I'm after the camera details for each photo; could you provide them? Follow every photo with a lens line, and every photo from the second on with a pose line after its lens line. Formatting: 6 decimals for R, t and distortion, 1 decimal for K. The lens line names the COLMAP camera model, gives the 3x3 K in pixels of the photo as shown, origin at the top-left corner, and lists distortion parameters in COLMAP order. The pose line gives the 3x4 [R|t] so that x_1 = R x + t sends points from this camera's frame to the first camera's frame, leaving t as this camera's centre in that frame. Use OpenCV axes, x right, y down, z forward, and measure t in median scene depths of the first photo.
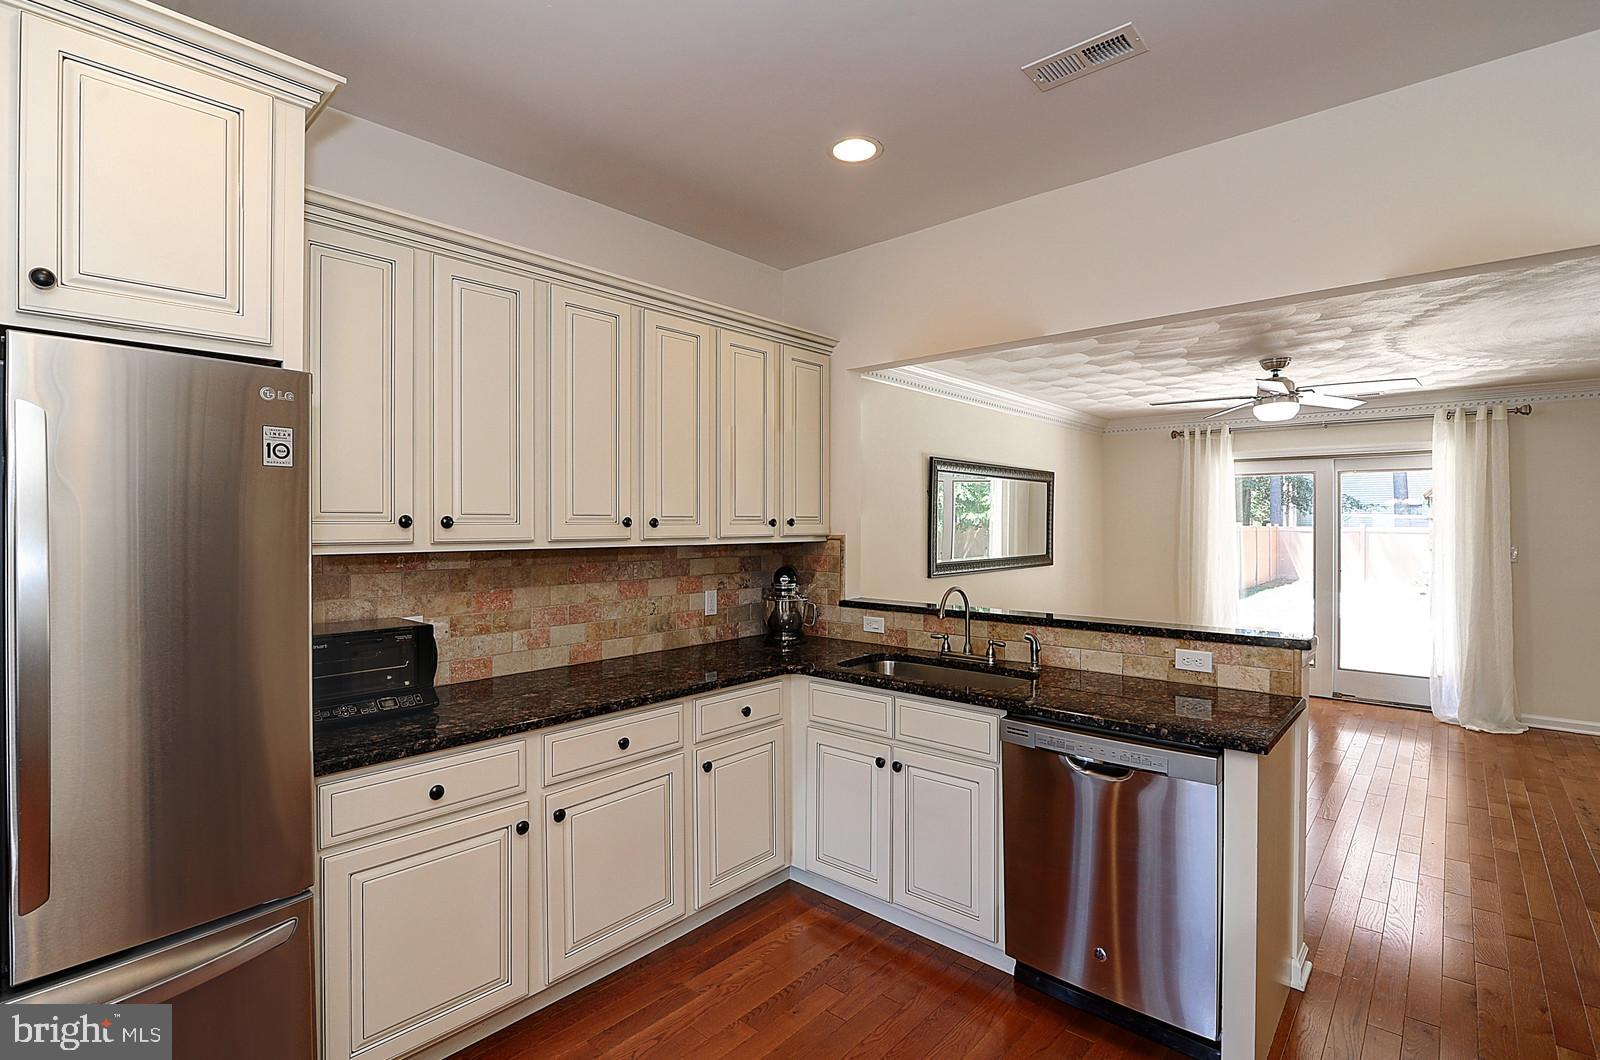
lens RADIAL K [[752.4, 0, 795.2], [0, 752.4, 524.9], [0, 0, 1]] dist [-0.017187, -0.001896]
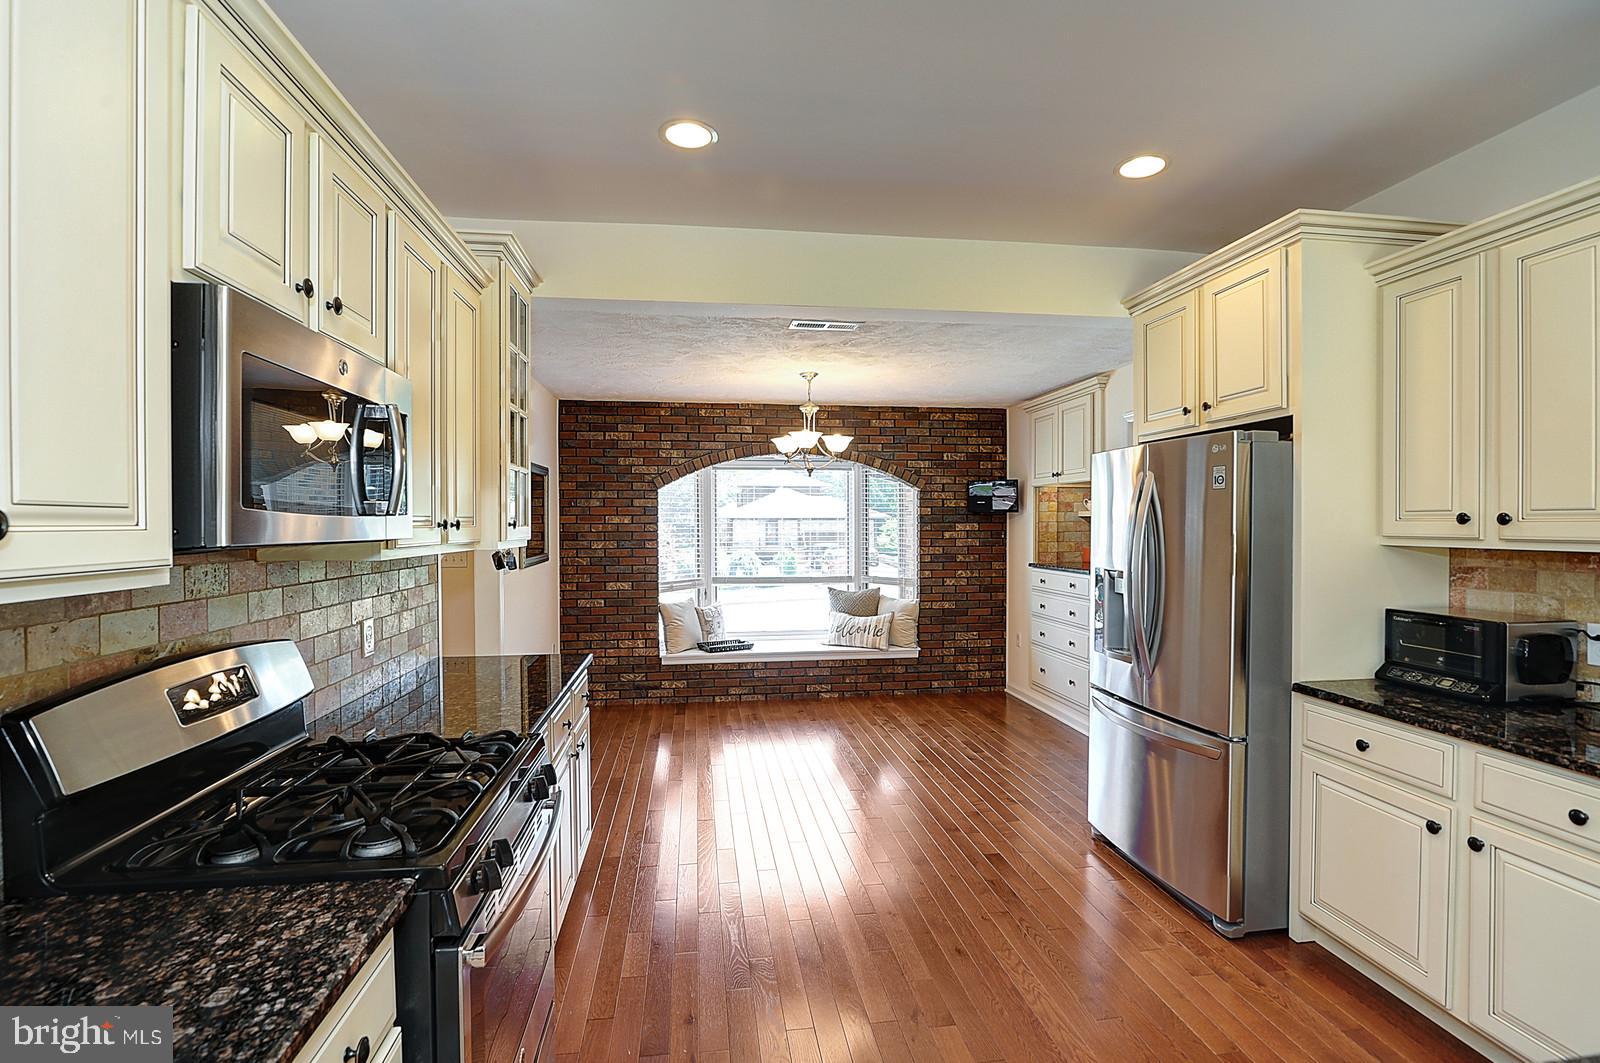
lens RADIAL K [[752.4, 0, 797.1], [0, 752.4, 531.8], [0, 0, 1]] dist [-0.017187, -0.001896]
pose [[-0.657218, 0.012422, -0.753598, 0.536616], [0.002610, 0.999896, 0.014206, -0.001901], [0.753696, 0.007369, -0.657182, 0.584512]]
